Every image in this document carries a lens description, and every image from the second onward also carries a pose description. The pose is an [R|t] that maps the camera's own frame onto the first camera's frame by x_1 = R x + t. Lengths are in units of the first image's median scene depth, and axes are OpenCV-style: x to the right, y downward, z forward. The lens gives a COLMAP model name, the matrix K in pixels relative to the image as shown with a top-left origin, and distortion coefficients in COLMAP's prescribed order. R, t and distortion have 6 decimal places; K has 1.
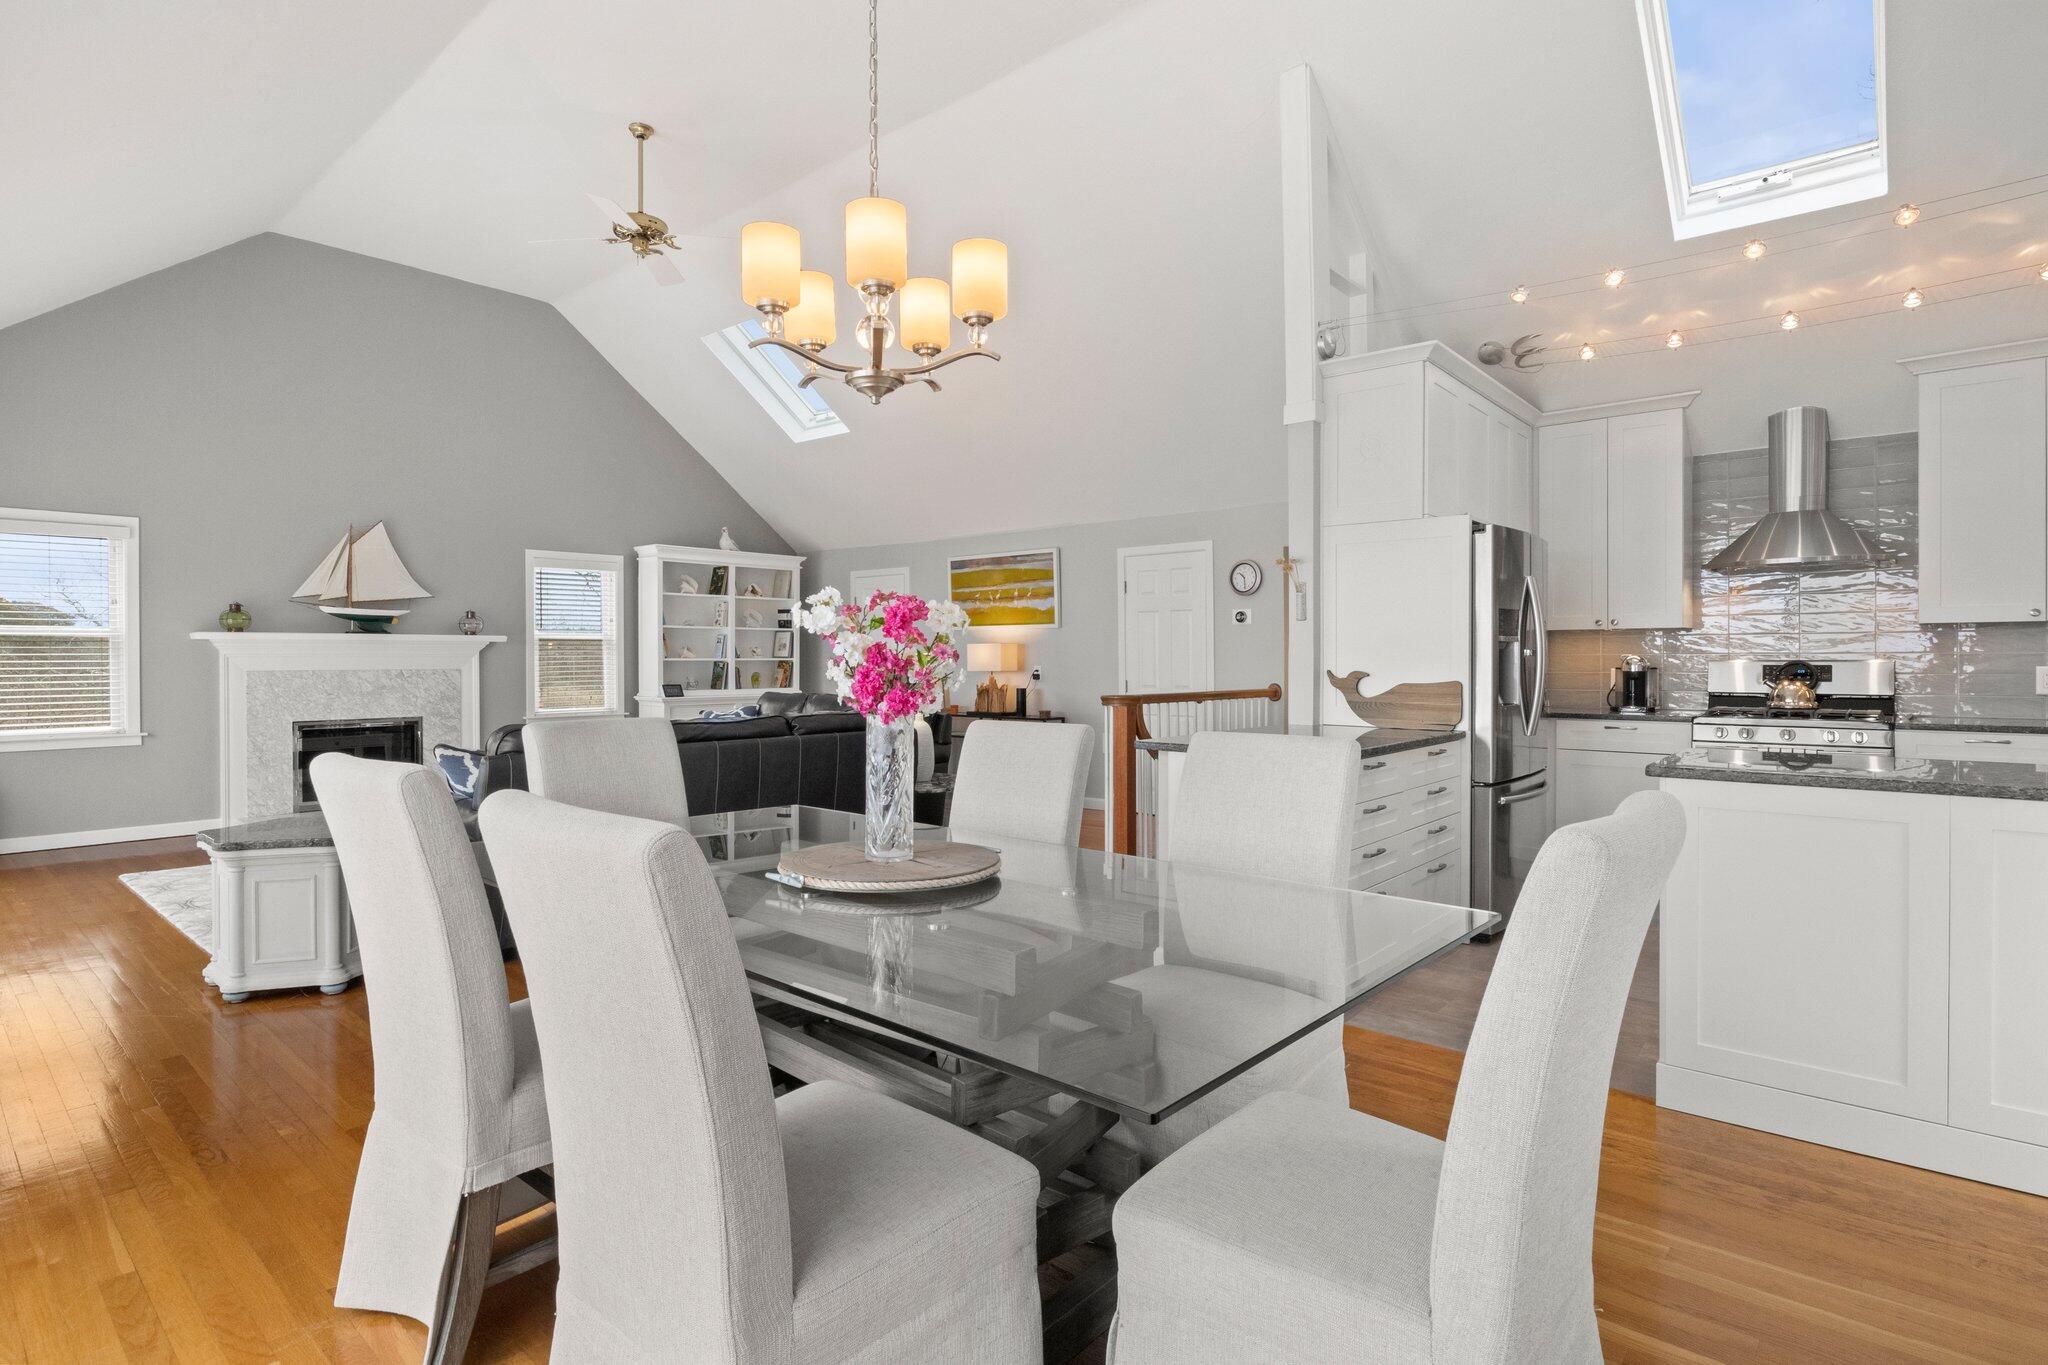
lens RADIAL K [[1019.8, 0, 1019.4], [0, 1019.8, 664.6], [0, 0, 1]] dist [-0.008121, -0.002228]
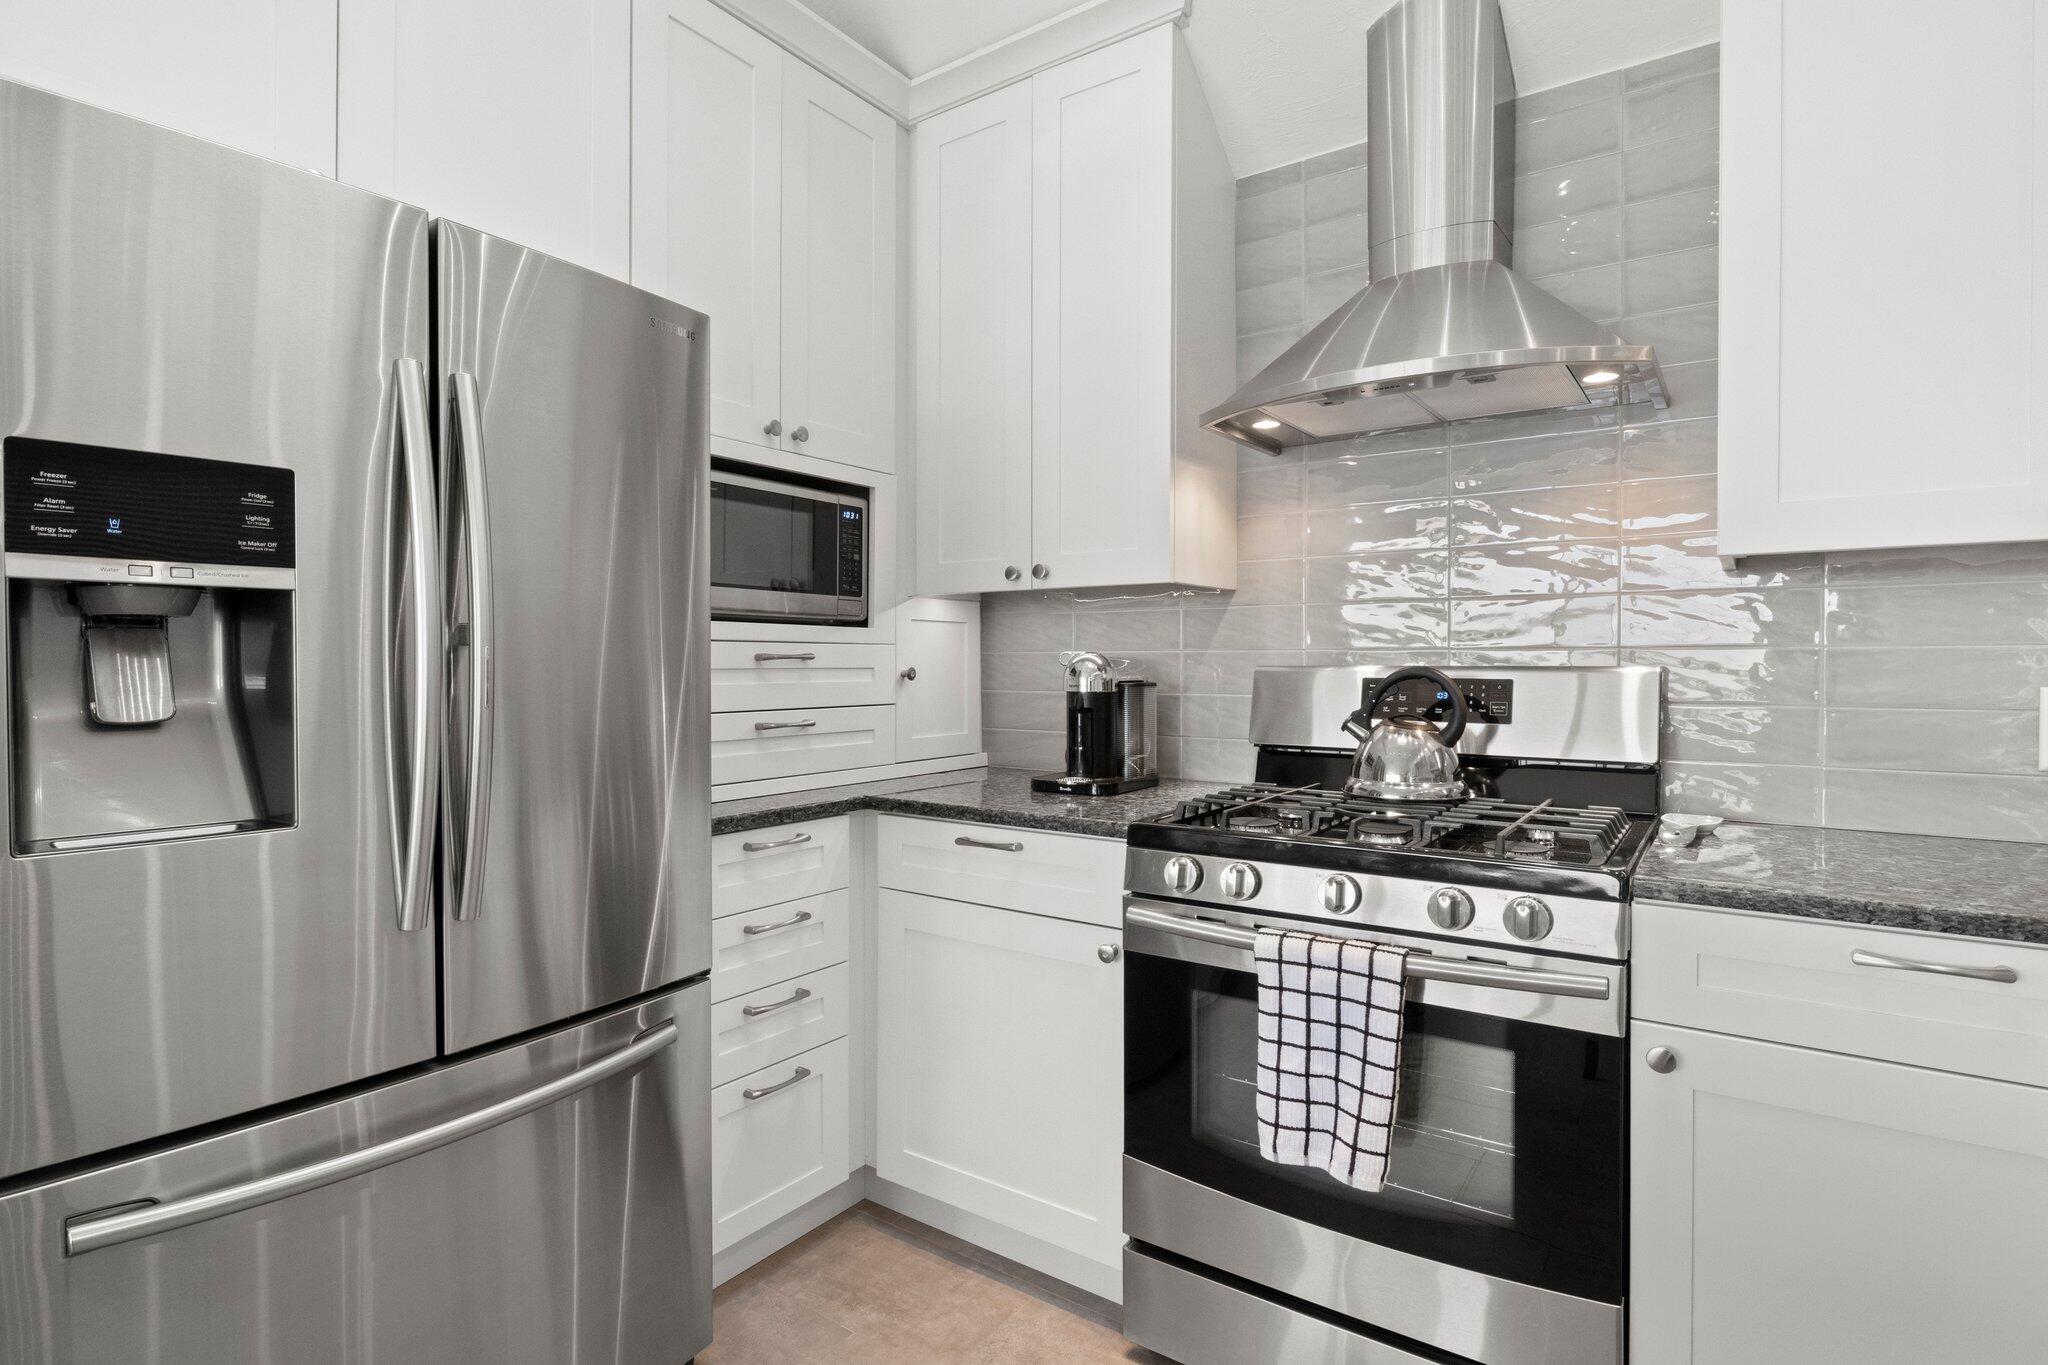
lens RADIAL K [[1019.8, 0, 1044.6], [0, 1019.8, 664.8], [0, 0, 1]] dist [-0.008121, -0.002228]
pose [[0.994729, 0.007802, 0.102246, 0.591264], [-0.006557, 0.999900, -0.012505, 0.000695], [-0.102333, 0.011768, 0.994681, 0.642620]]
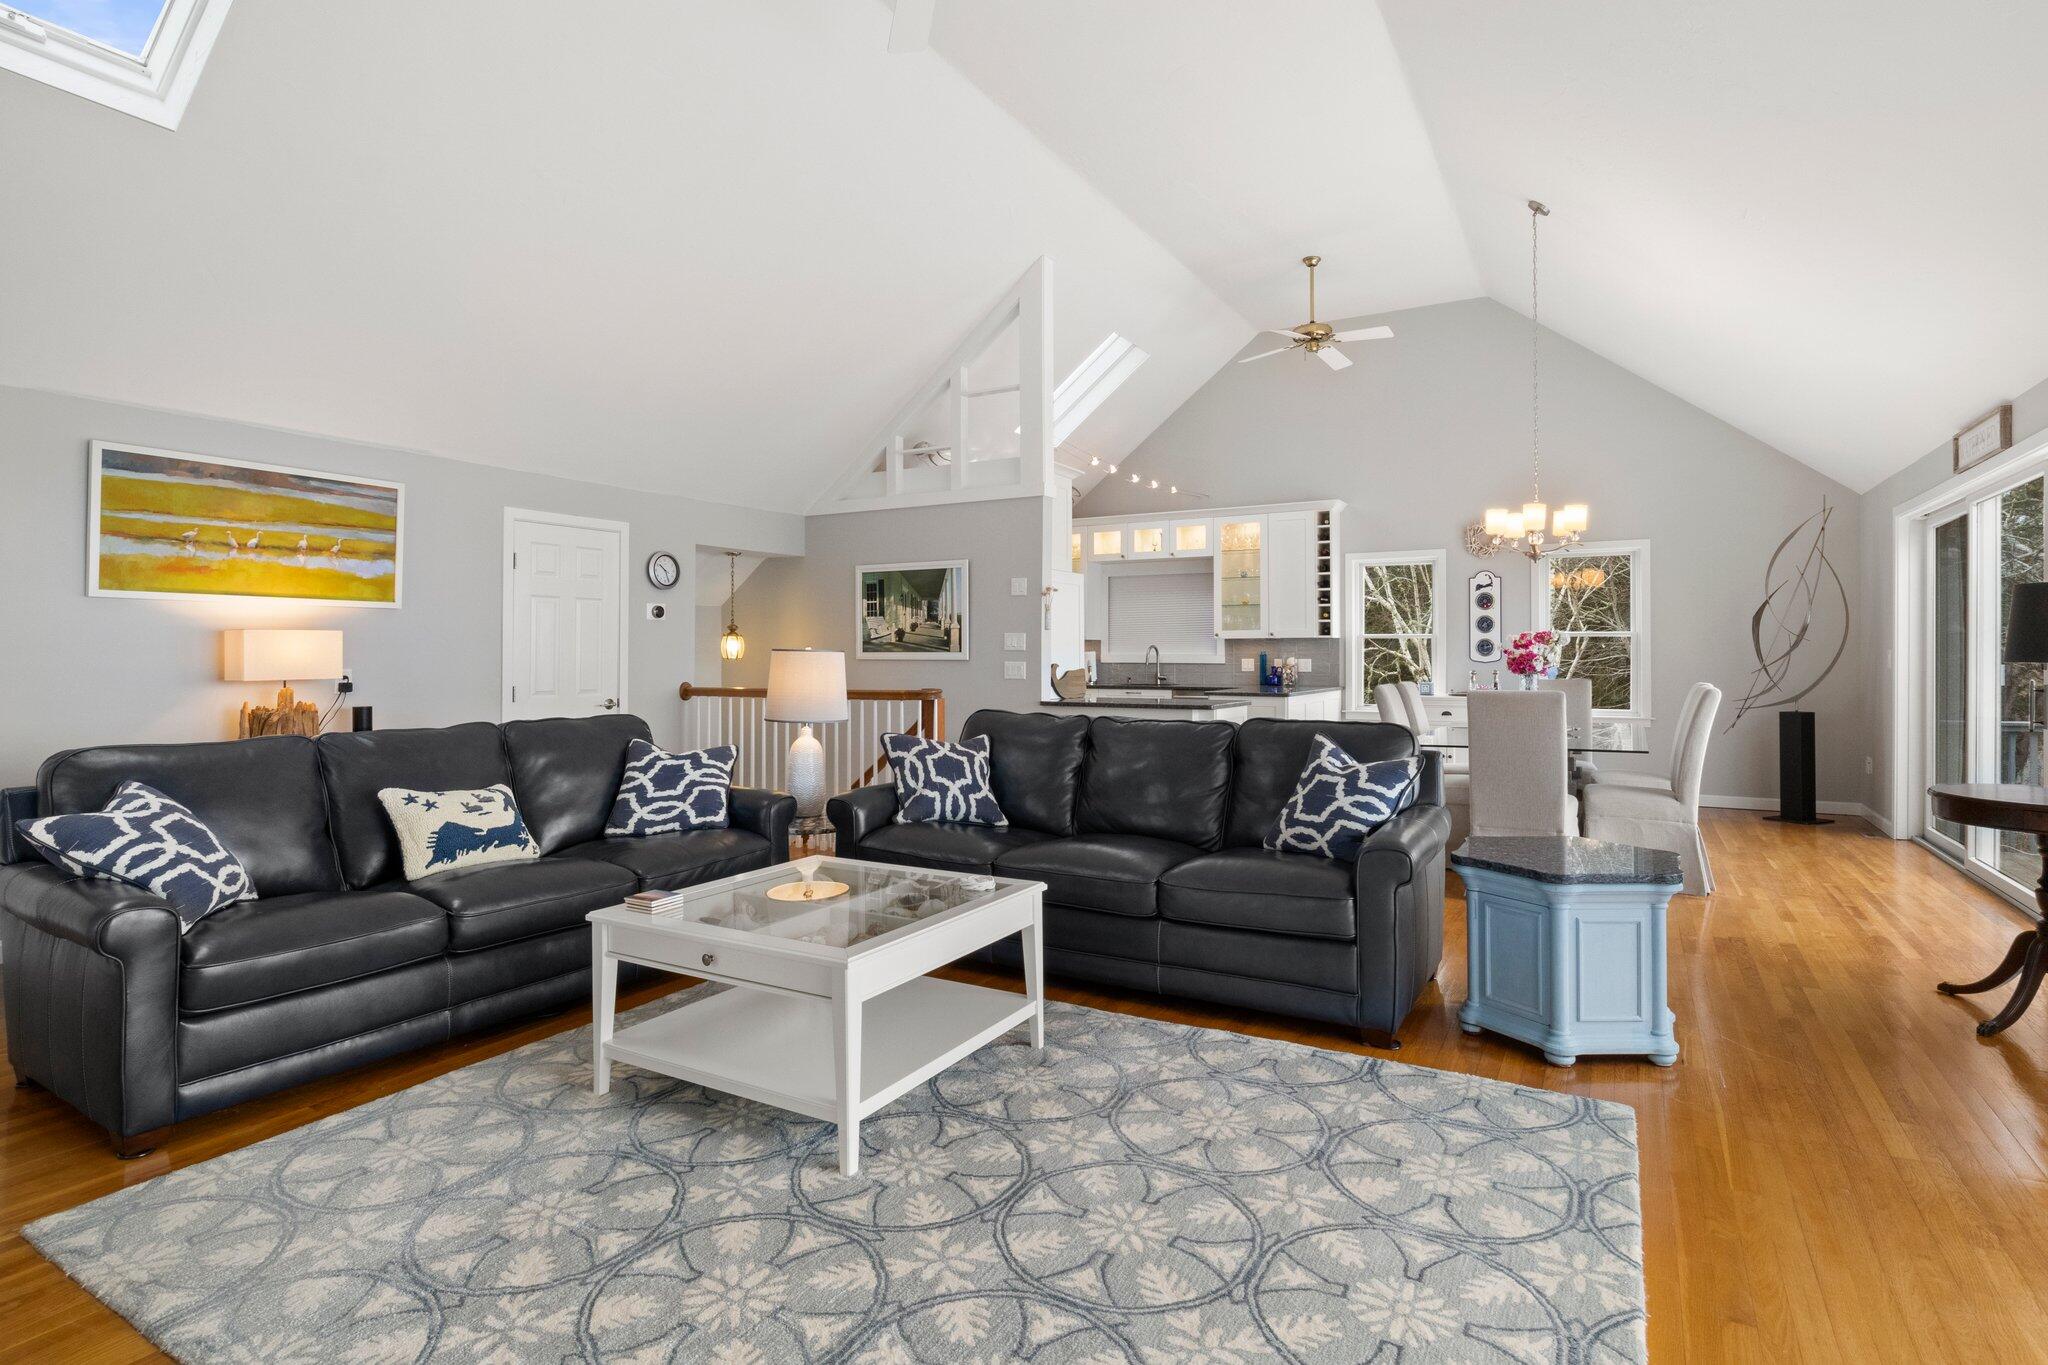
lens RADIAL K [[1019.8, 0, 1025.3], [0, 1019.8, 662.8], [0, 0, 1]] dist [-0.008121, -0.002228]
pose [[-0.186321, -0.004002, 0.982481, -1.105089], [0.009444, 0.999938, 0.005864, -0.003852], [-0.982444, 0.010371, -0.186271, 1.229793]]
